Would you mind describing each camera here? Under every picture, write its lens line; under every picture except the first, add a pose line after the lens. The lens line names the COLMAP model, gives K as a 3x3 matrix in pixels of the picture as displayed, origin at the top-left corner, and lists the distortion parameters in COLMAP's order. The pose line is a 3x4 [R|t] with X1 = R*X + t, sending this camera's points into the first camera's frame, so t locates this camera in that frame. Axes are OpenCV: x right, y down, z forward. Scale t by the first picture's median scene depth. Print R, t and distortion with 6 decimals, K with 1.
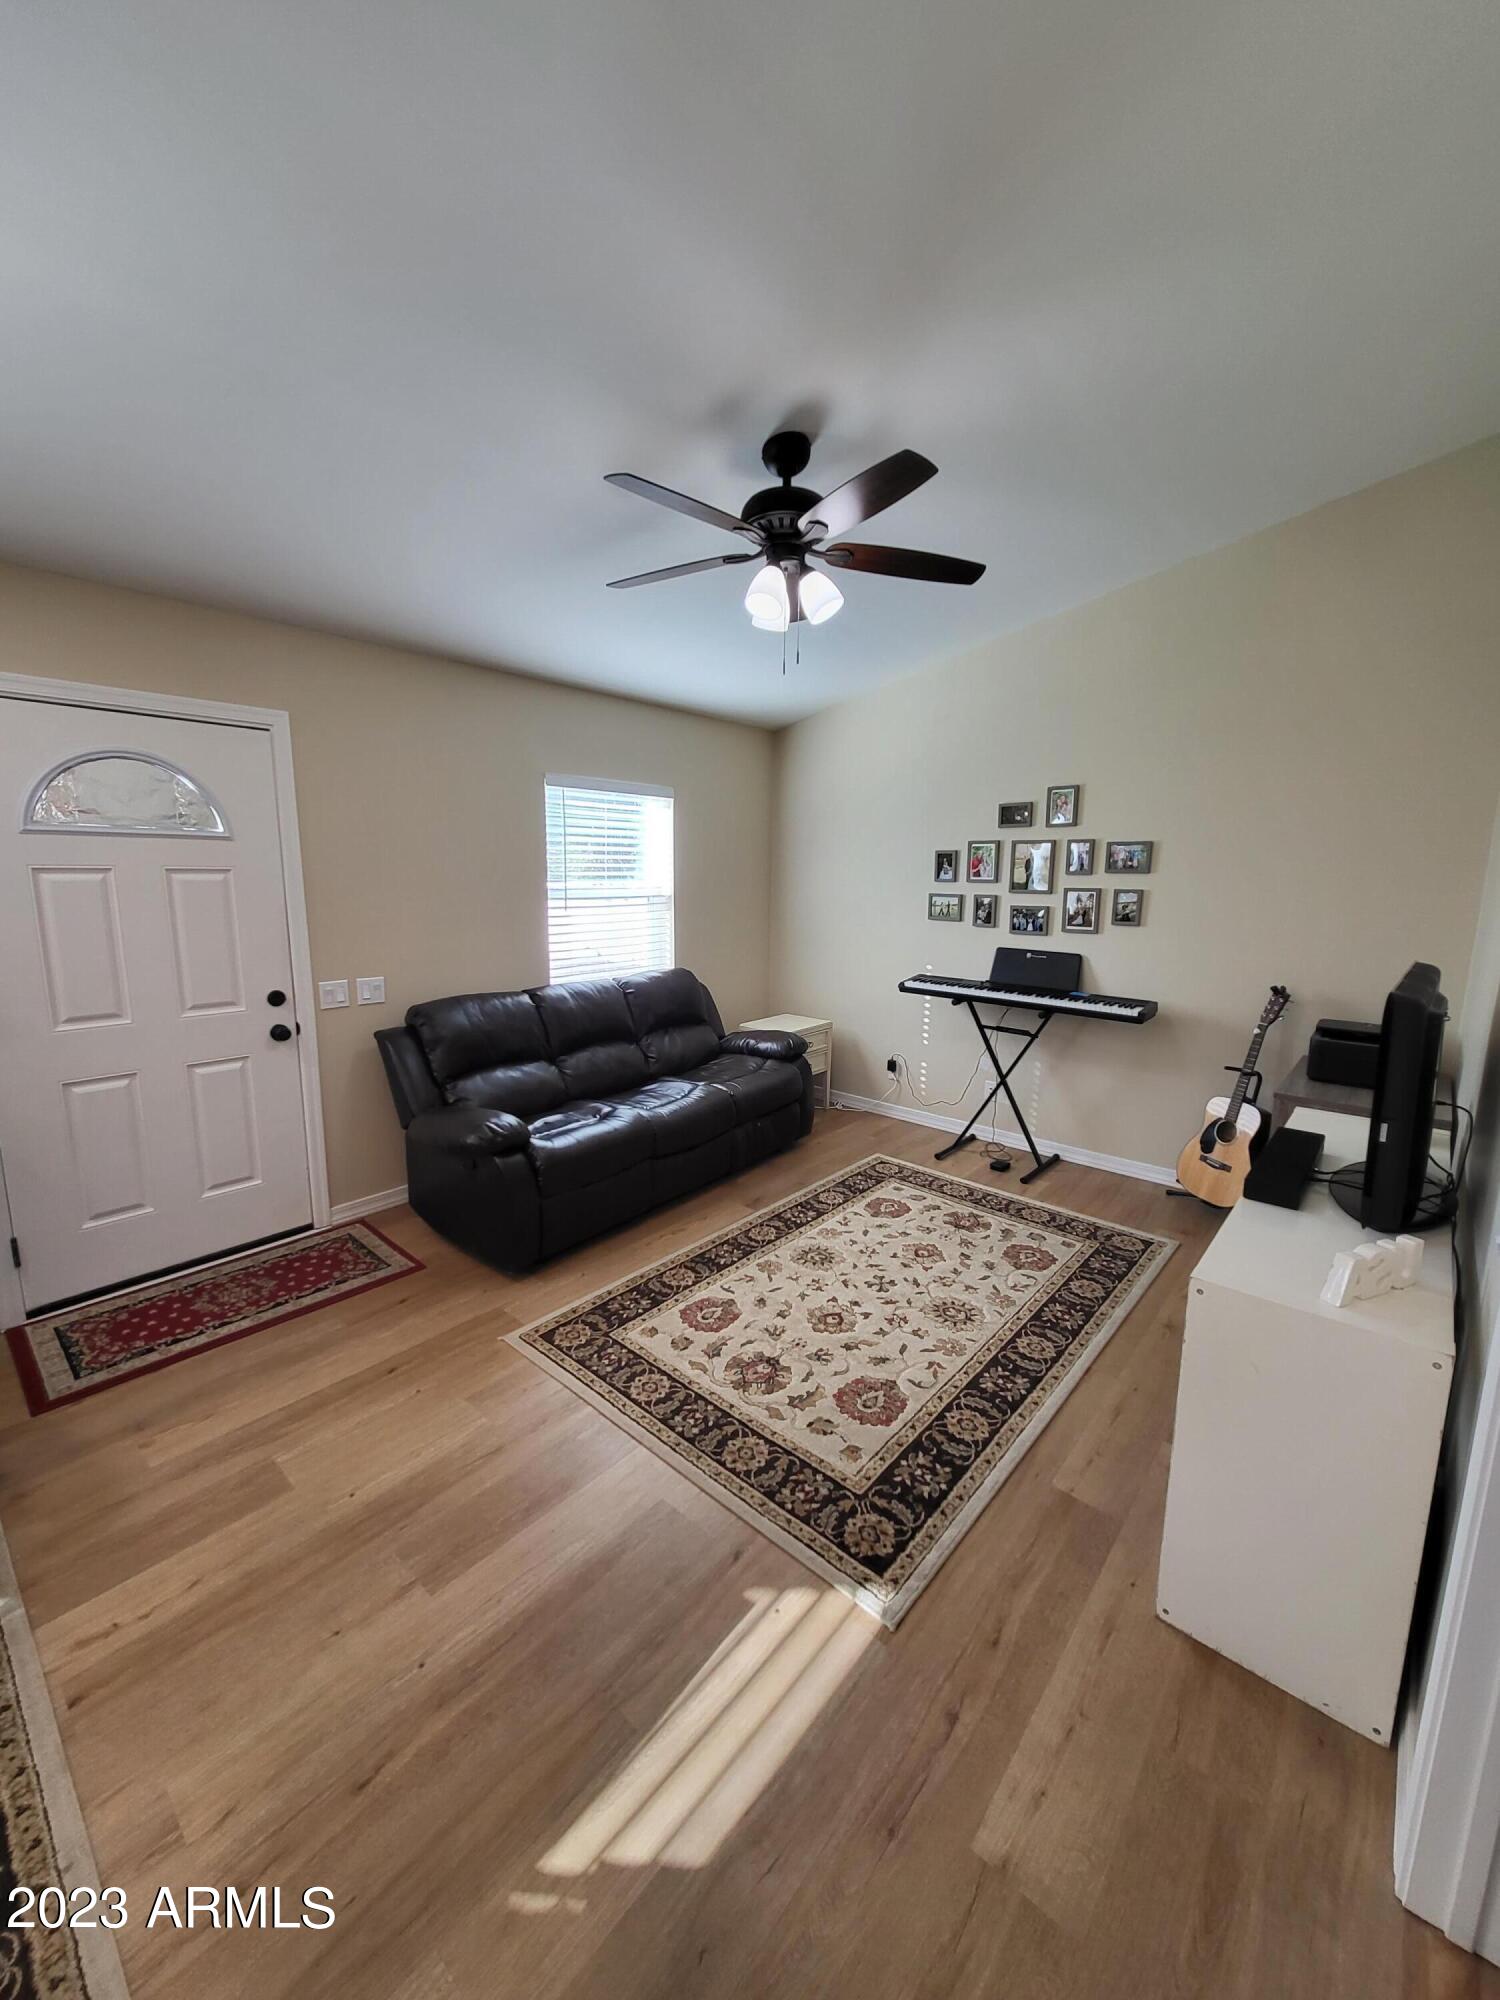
lens RADIAL K [[785.2, 0, 750.0], [0, 785.2, 1000.0], [0, 0, 1]] dist [-0.003254, -0.000441]
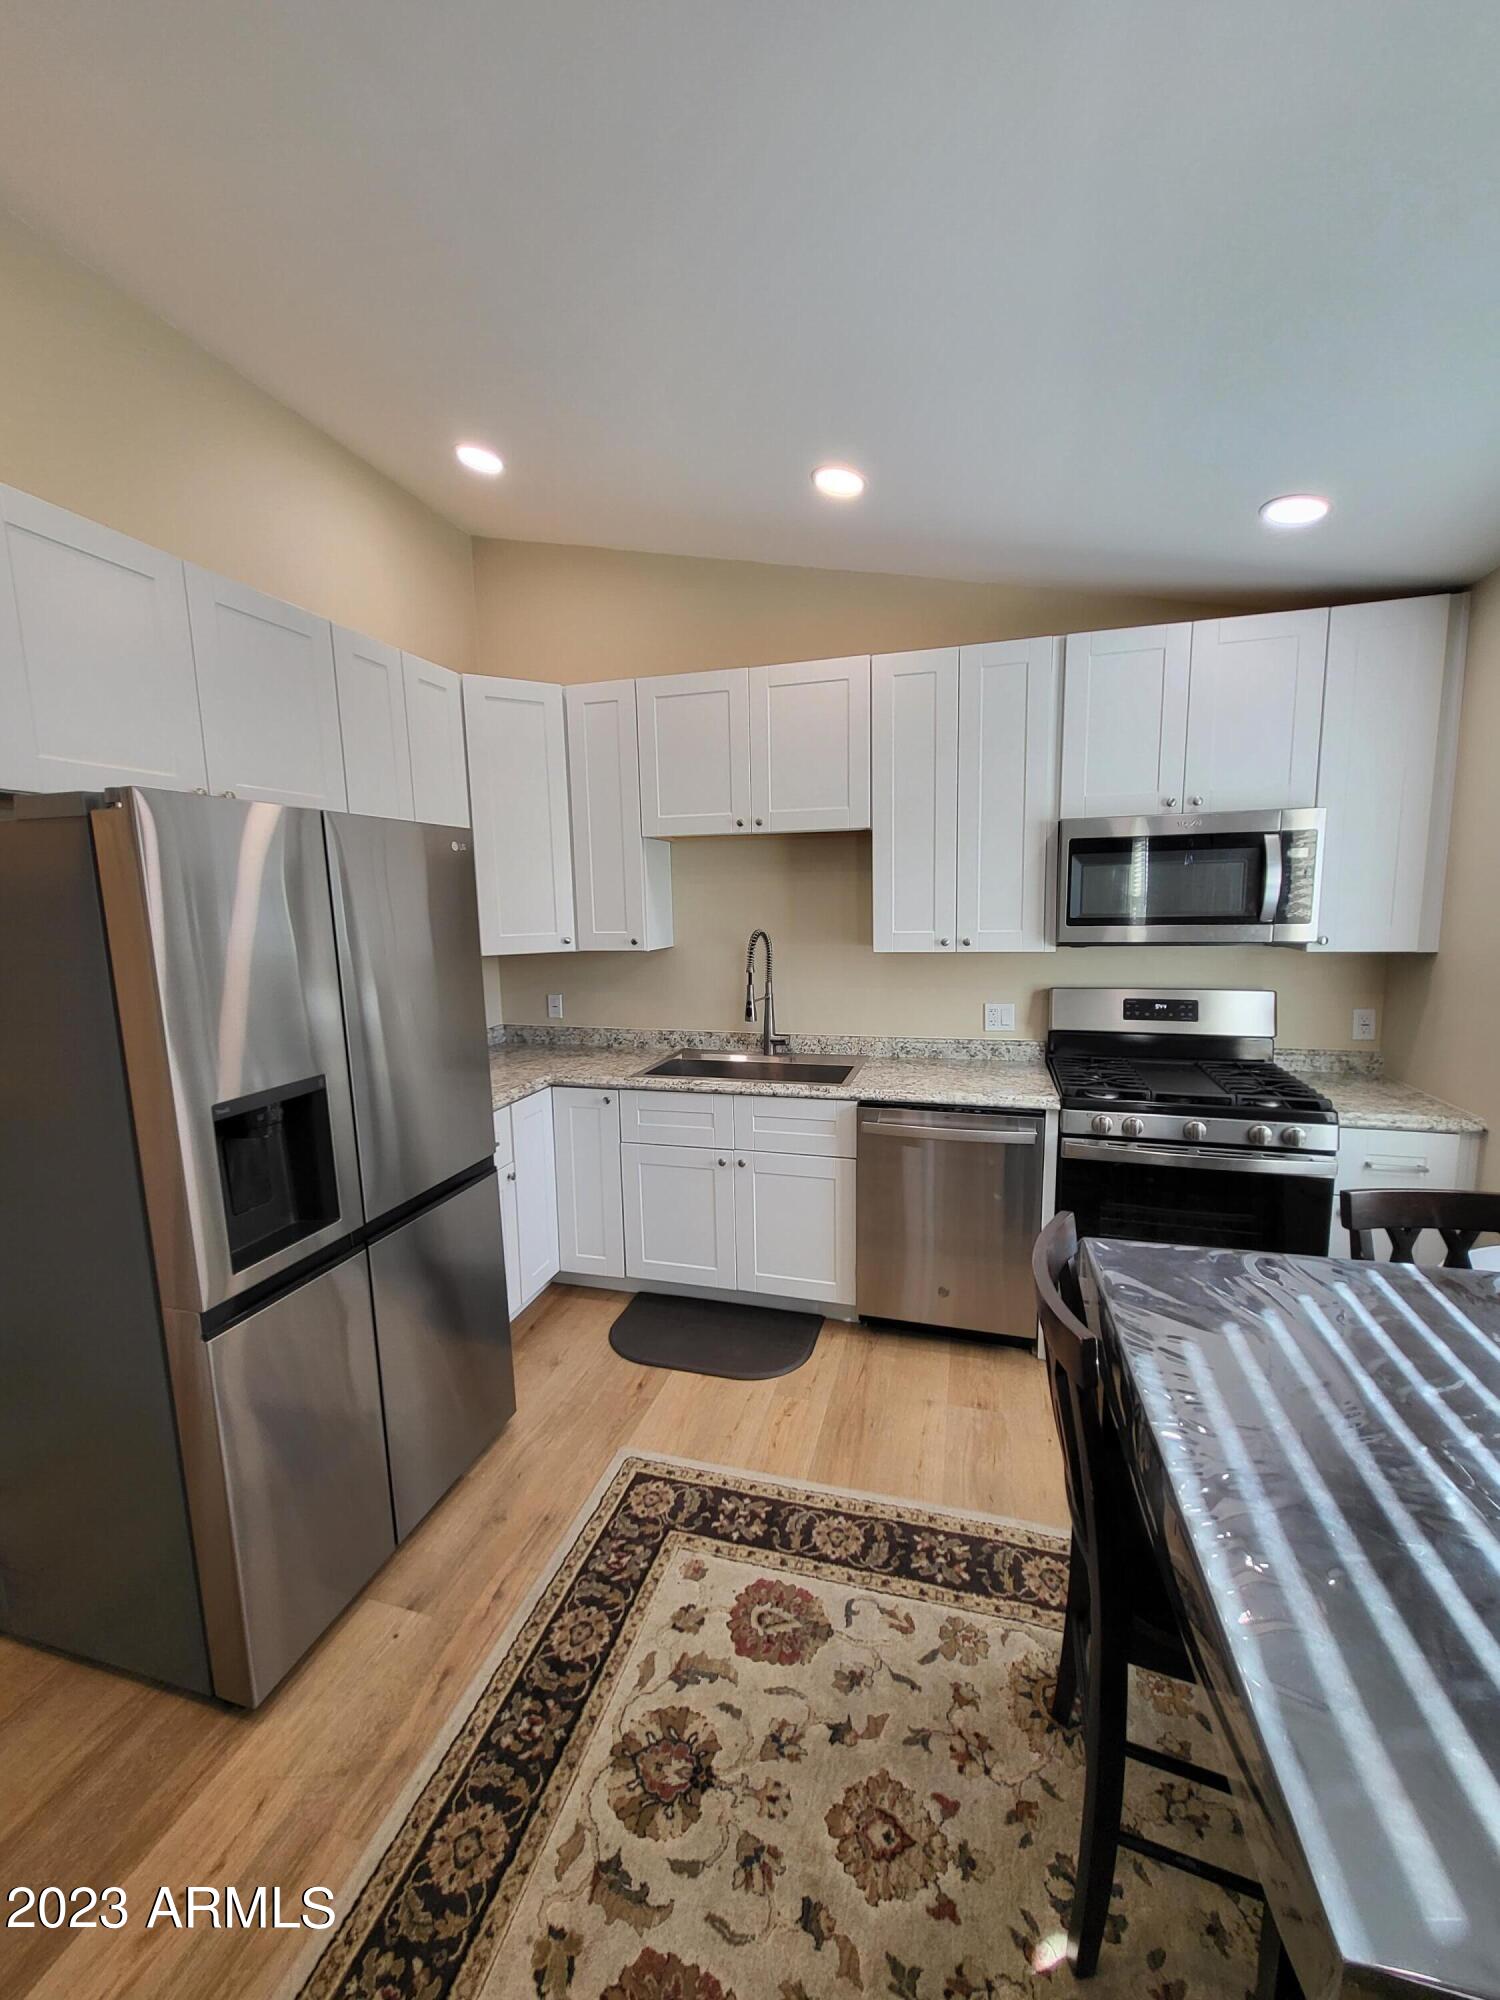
lens RADIAL K [[785.2, 0, 750.0], [0, 785.2, 1000.0], [0, 0, 1]] dist [-0.003254, -0.000441]
pose [[0.432635, 0.101537, -0.895833, 0.472723], [-0.133530, 0.989896, 0.047711, -0.115214], [0.891626, 0.098979, 0.441822, 0.709062]]
